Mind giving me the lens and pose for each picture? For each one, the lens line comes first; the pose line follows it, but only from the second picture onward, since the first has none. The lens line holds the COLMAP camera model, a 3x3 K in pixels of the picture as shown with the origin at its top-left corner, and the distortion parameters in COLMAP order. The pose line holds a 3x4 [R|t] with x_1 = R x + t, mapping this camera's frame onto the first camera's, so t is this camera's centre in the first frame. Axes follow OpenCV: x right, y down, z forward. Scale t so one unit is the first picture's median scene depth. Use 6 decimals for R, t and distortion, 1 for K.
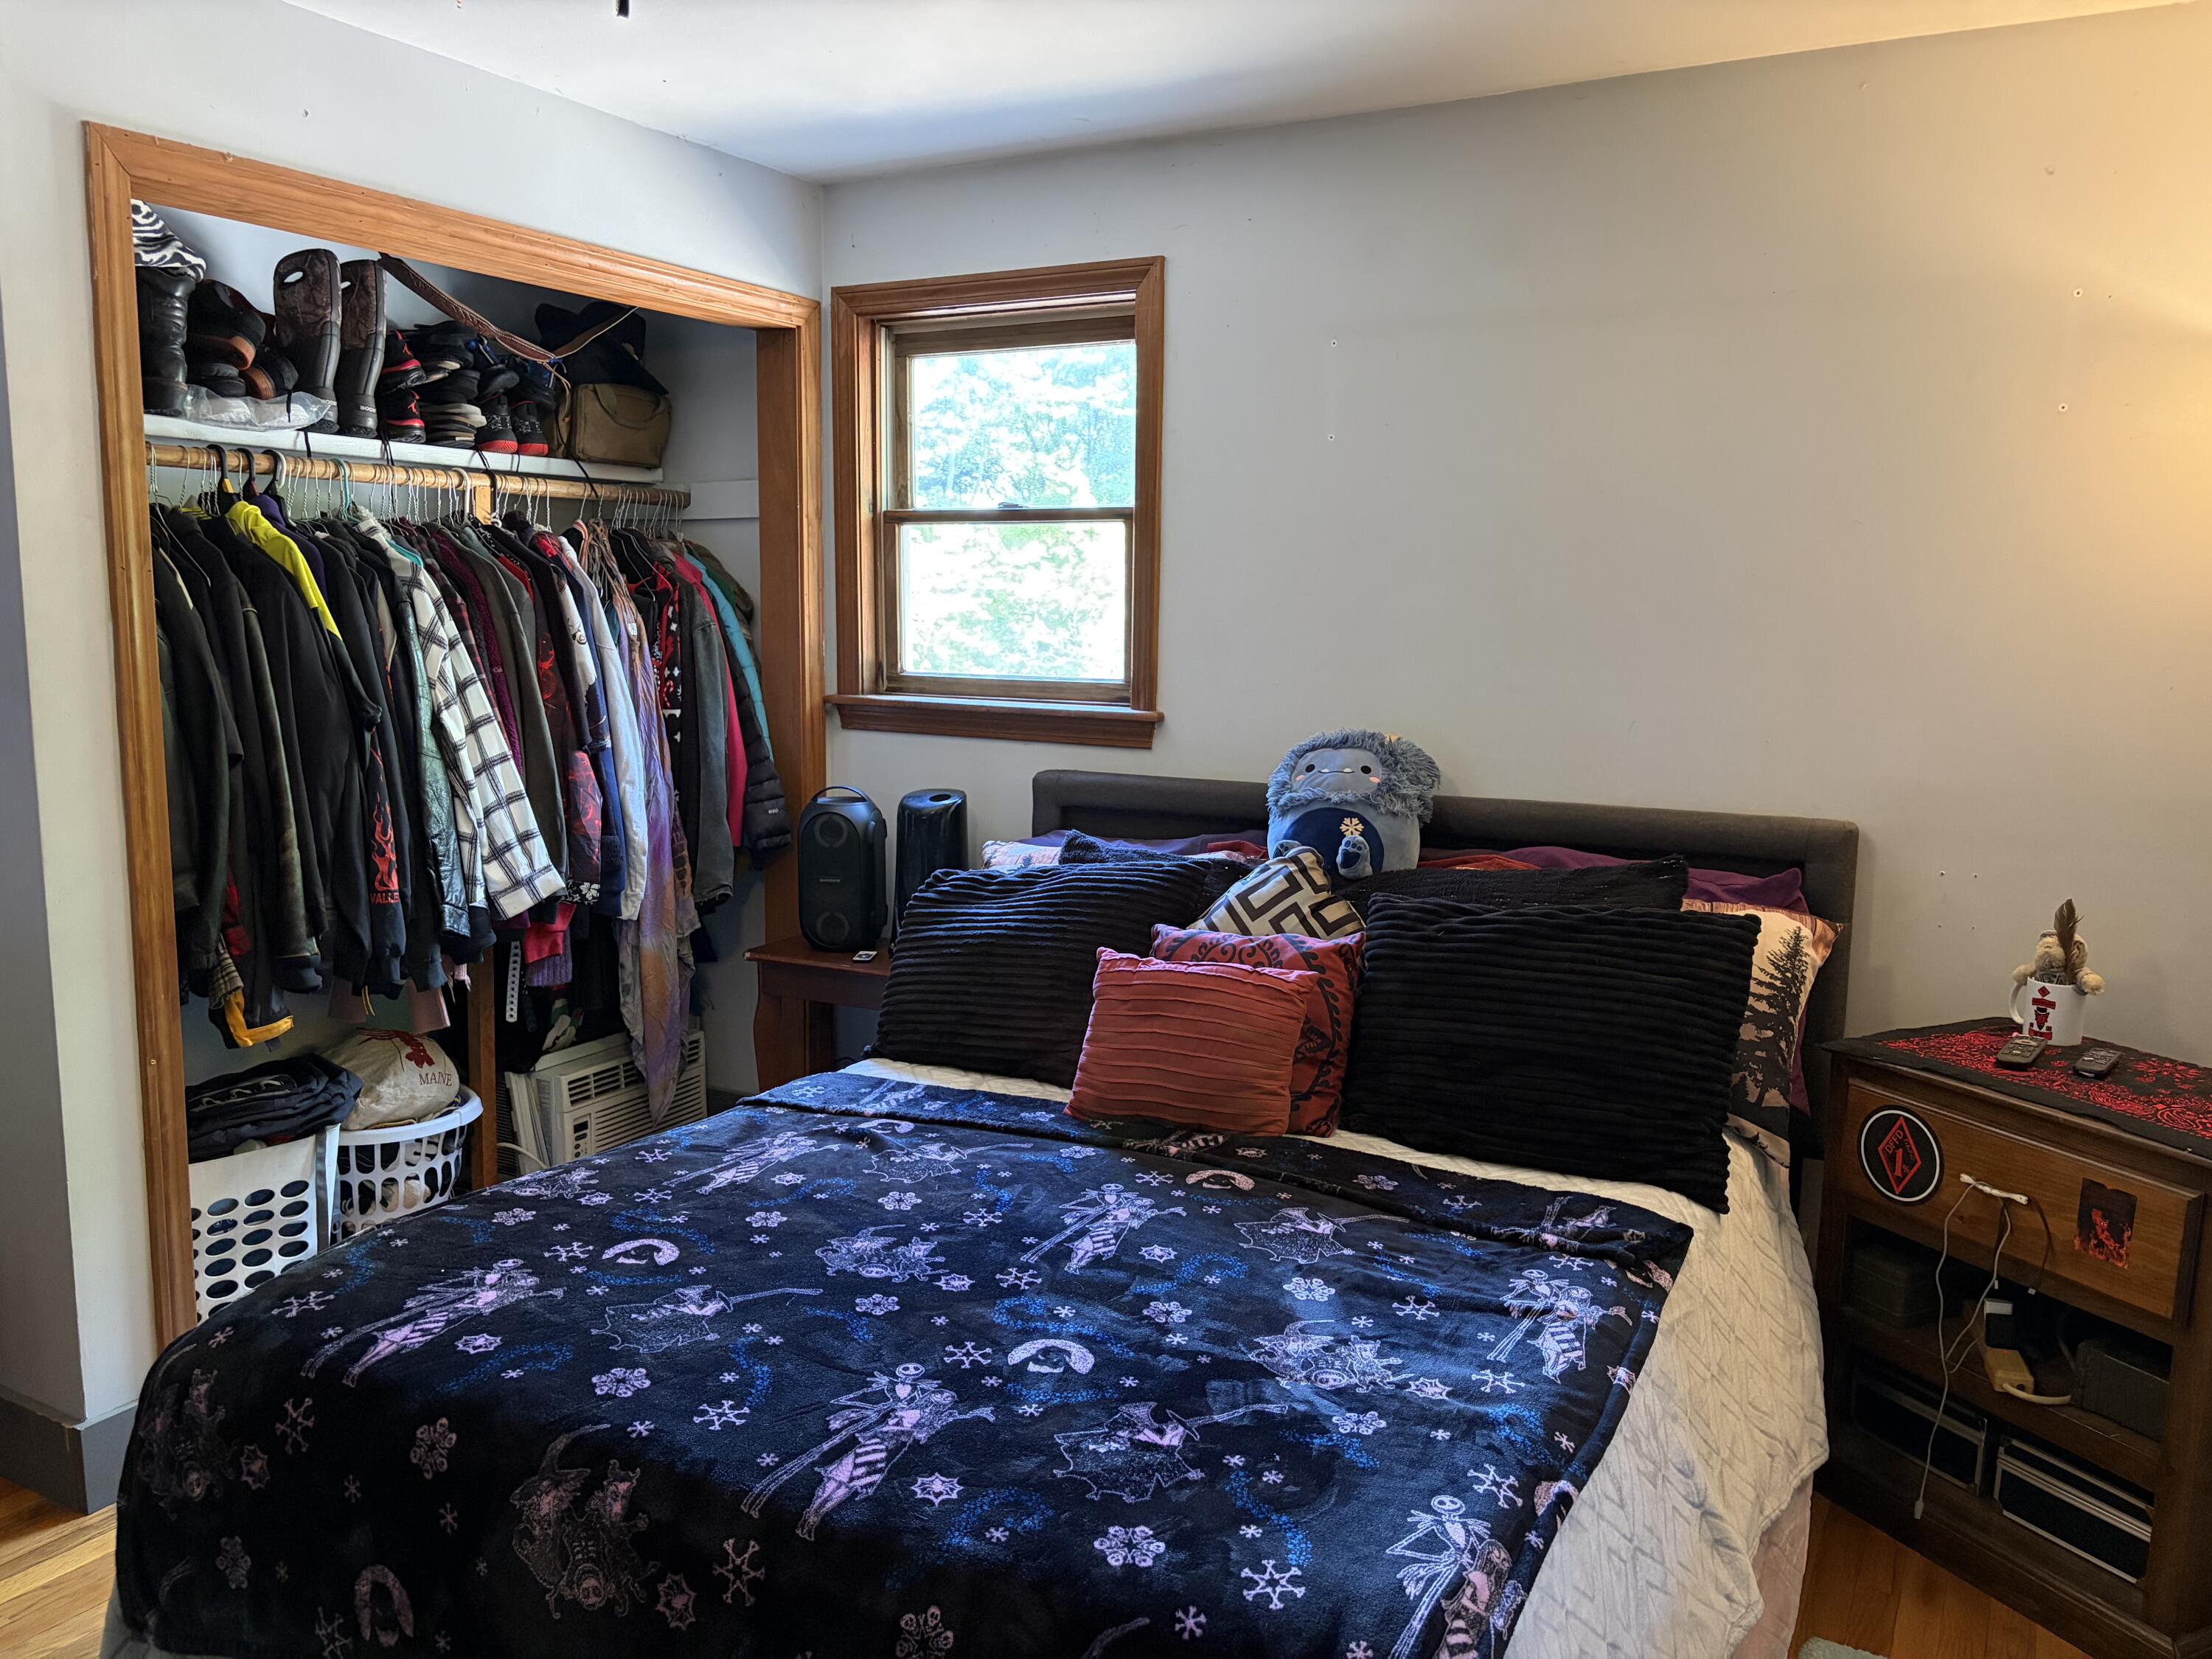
lens RADIAL K [[1679.1, 0, 1107.8], [0, 1679.1, 839.0], [0, 0, 1]] dist [0.069769, -0.079868]
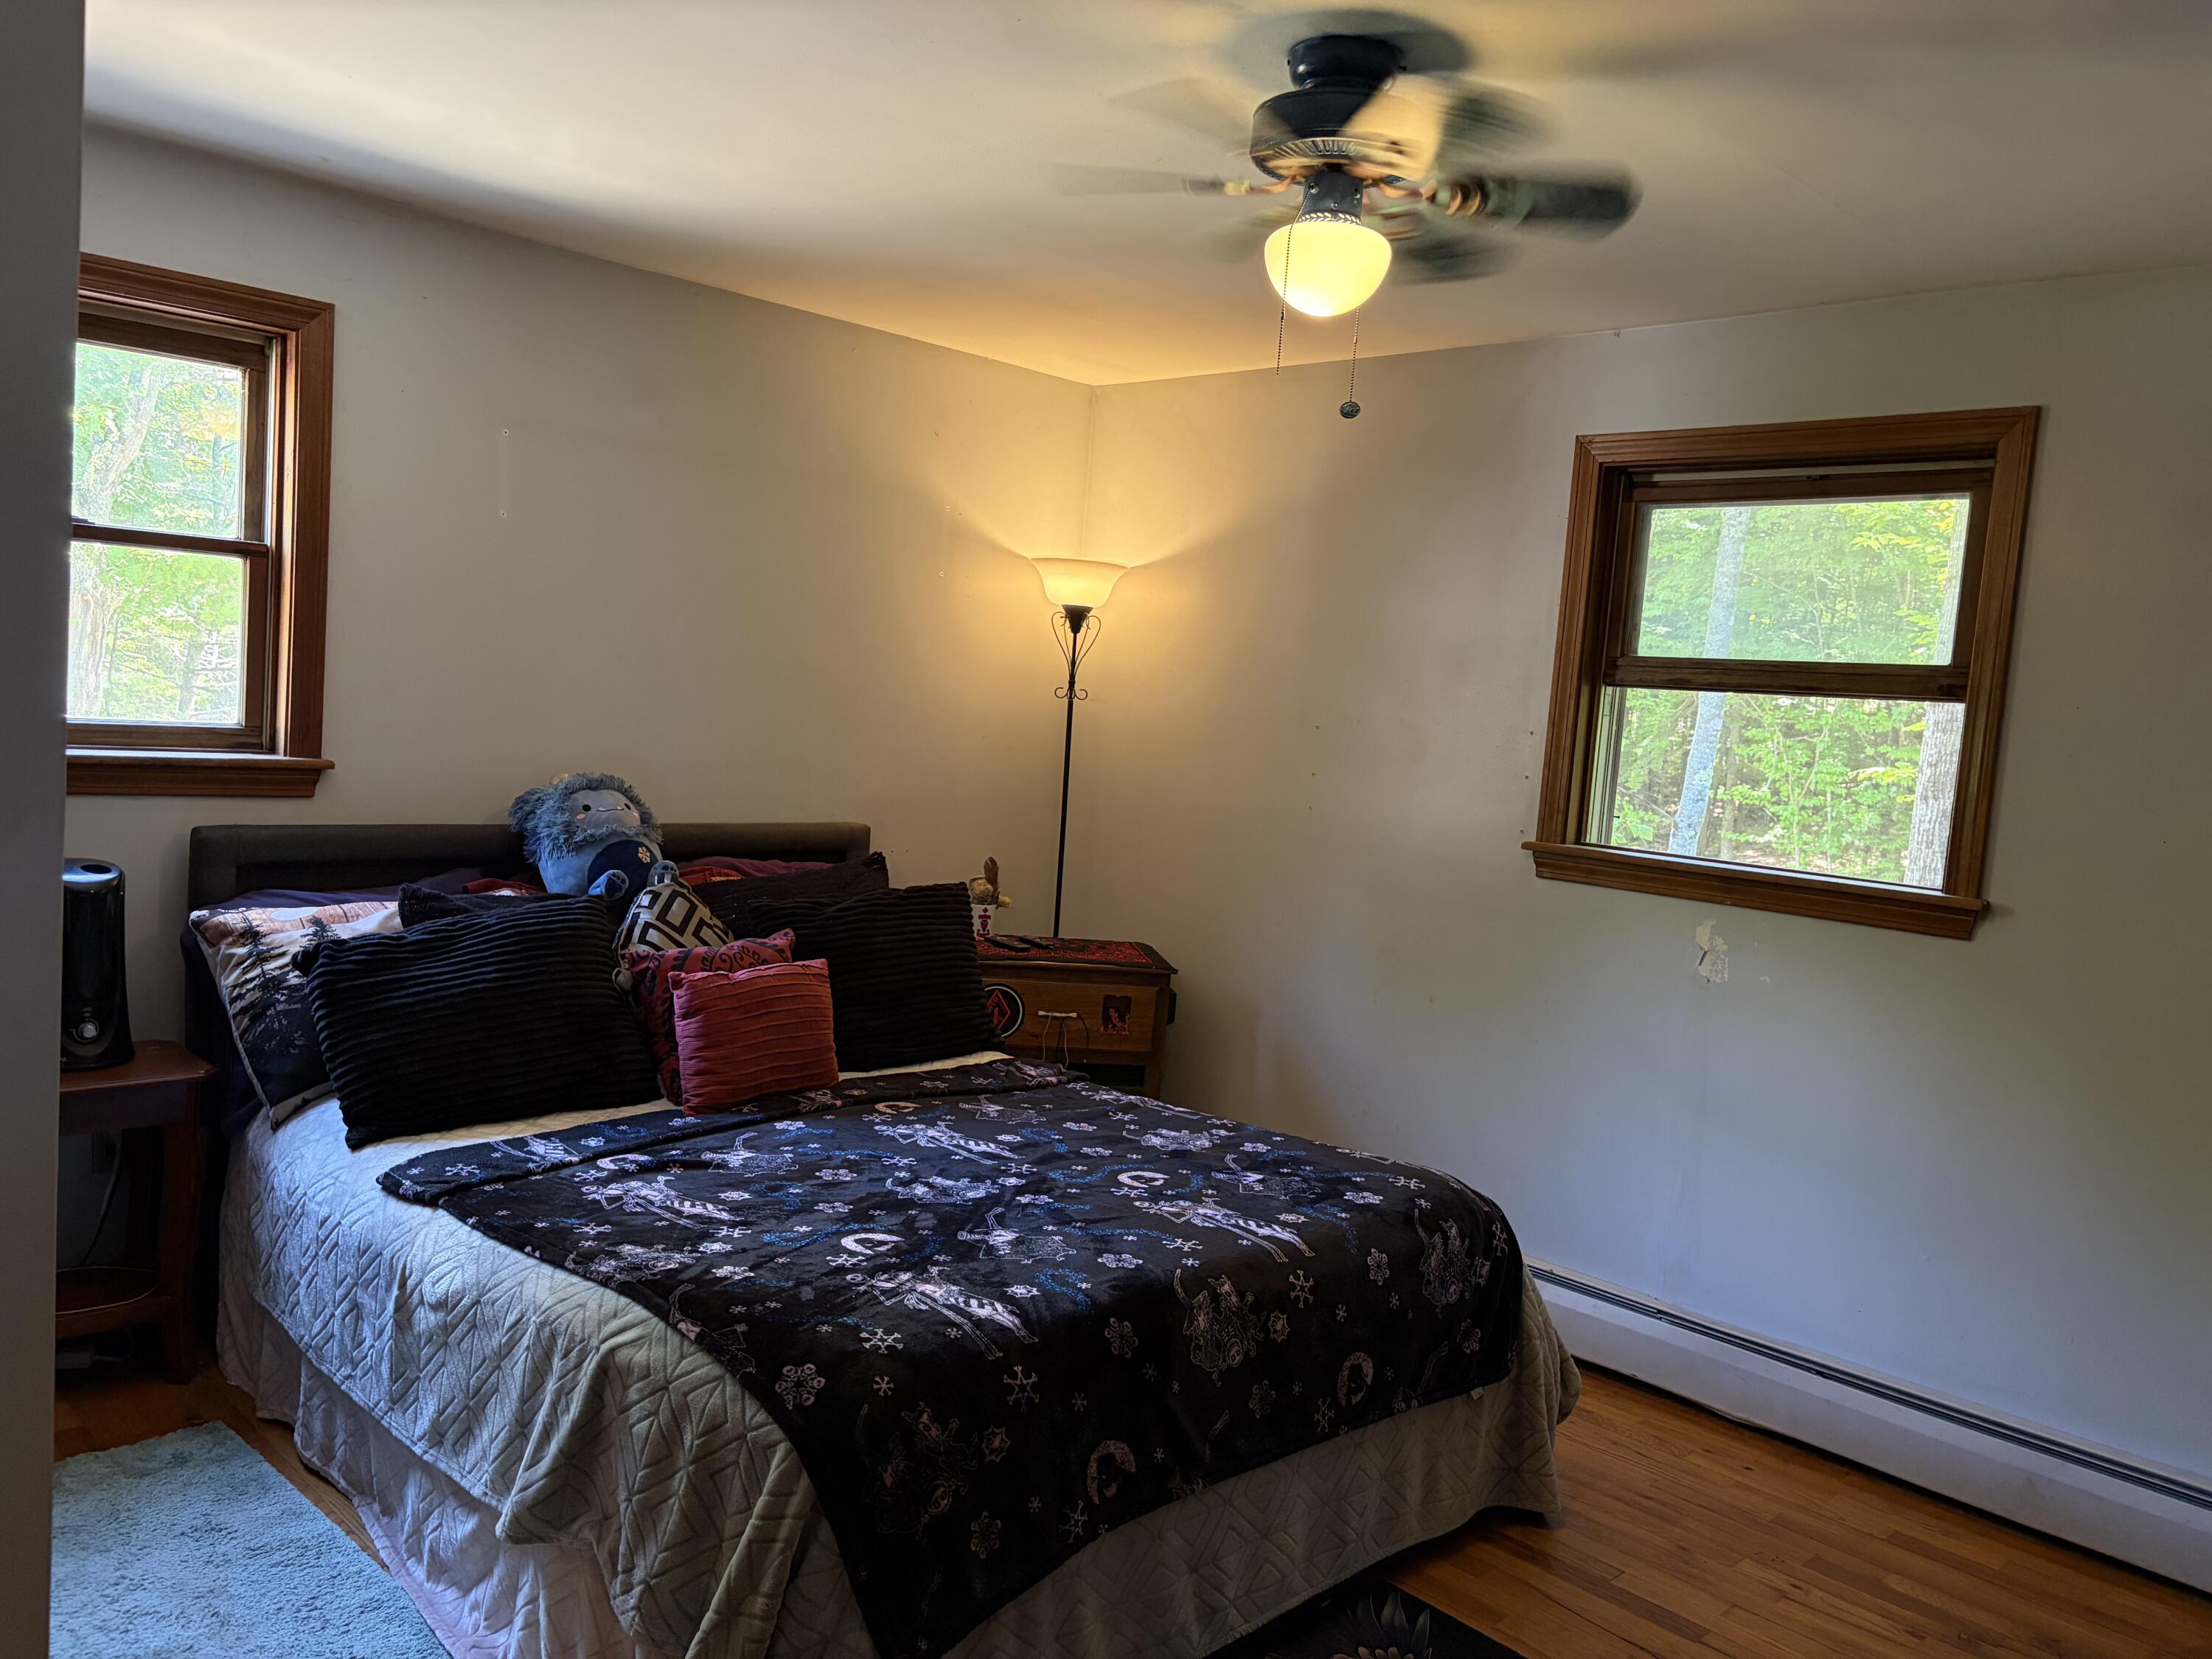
lens RADIAL K [[1679.1, 0, 1107.8], [0, 1679.1, 839.0], [0, 0, 1]] dist [0.069769, -0.079868]
pose [[0.275589, -0.077325, 0.958160, -1.194590], [0.065279, 0.995964, 0.061600, -0.091835], [-0.959056, 0.045571, 0.279525, 0.432128]]
